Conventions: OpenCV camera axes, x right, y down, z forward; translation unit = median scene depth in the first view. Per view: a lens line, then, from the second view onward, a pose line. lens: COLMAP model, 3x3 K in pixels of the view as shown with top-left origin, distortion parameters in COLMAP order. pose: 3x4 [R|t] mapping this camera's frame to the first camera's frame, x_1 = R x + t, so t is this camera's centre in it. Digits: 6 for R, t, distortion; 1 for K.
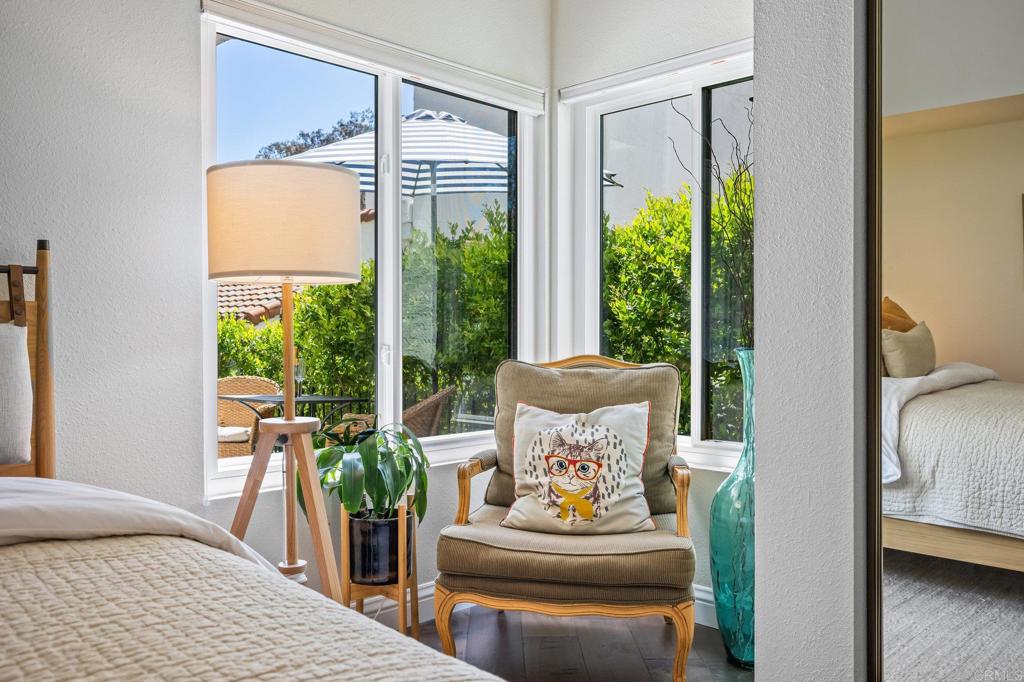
lens RADIAL K [[840.6, 0, 512.3], [0, 840.6, 340.2], [0, 0, 1]] dist [0.012030, 0.005845]
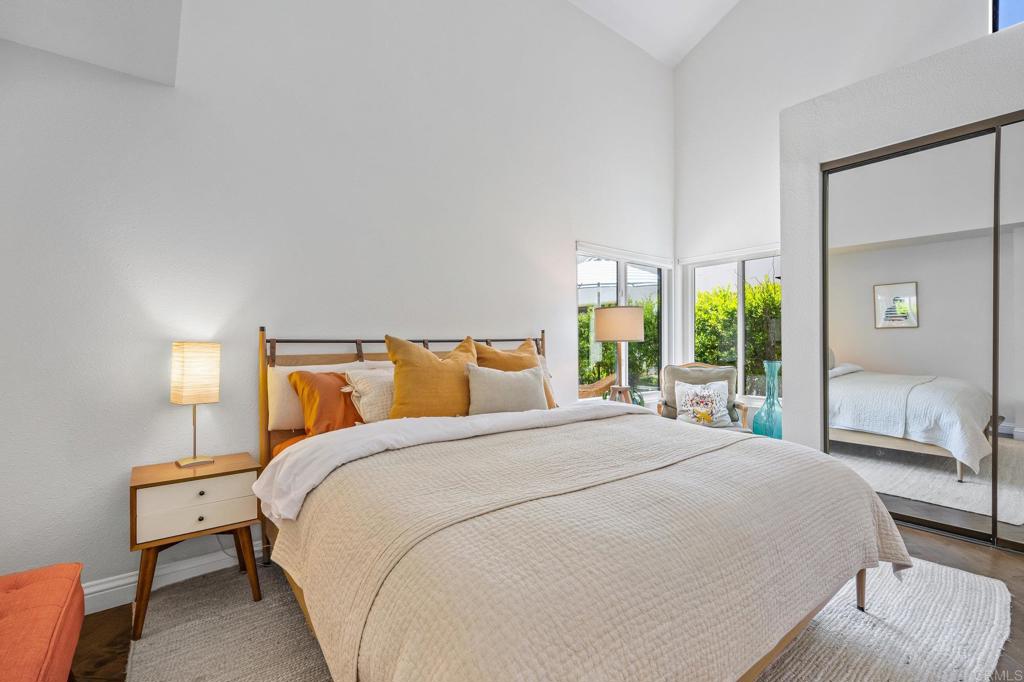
lens RADIAL K [[436.7, 0, 514.4], [0, 436.7, 344.4], [0, 0, 1]] dist [0.000191, -0.000188]
pose [[0.990246, -0.006906, -0.139160, -0.325002], [0.006459, 0.999972, -0.003665, -0.043739], [0.139182, 0.002731, 0.990263, -0.502977]]
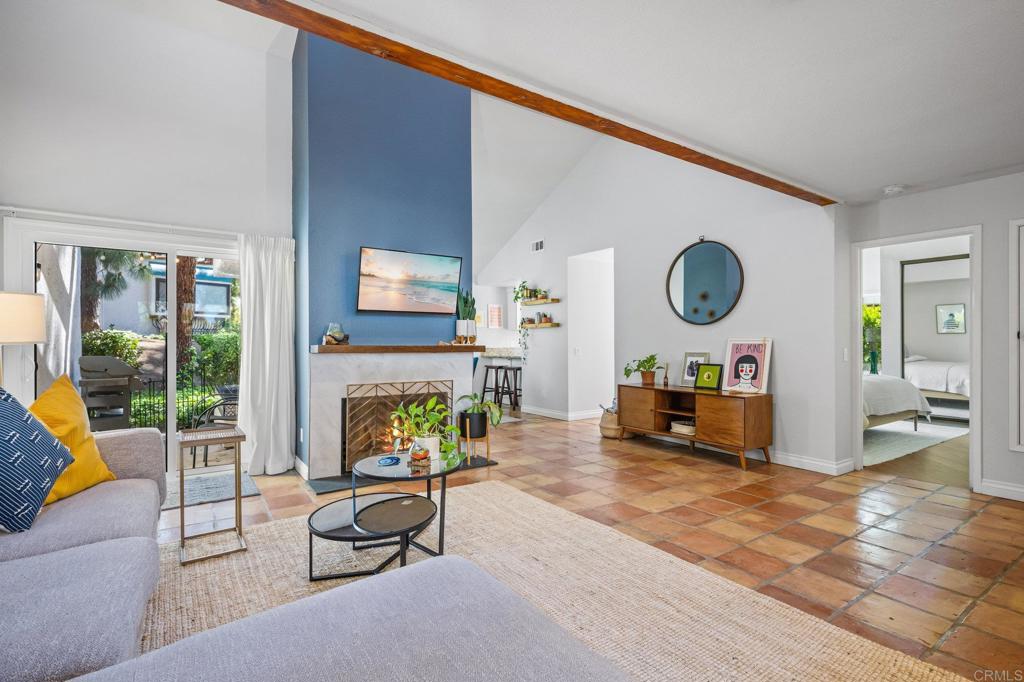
lens RADIAL K [[474.4, 0, 507.7], [0, 474.4, 342.4], [0, 0, 1]] dist [0.004278, 0.000479]
pose [[0.977954, -0.007058, -0.208699, -1.029198], [0.005362, 0.999948, -0.008693, -0.039632], [0.208749, 0.007382, 0.977941, -1.838852]]
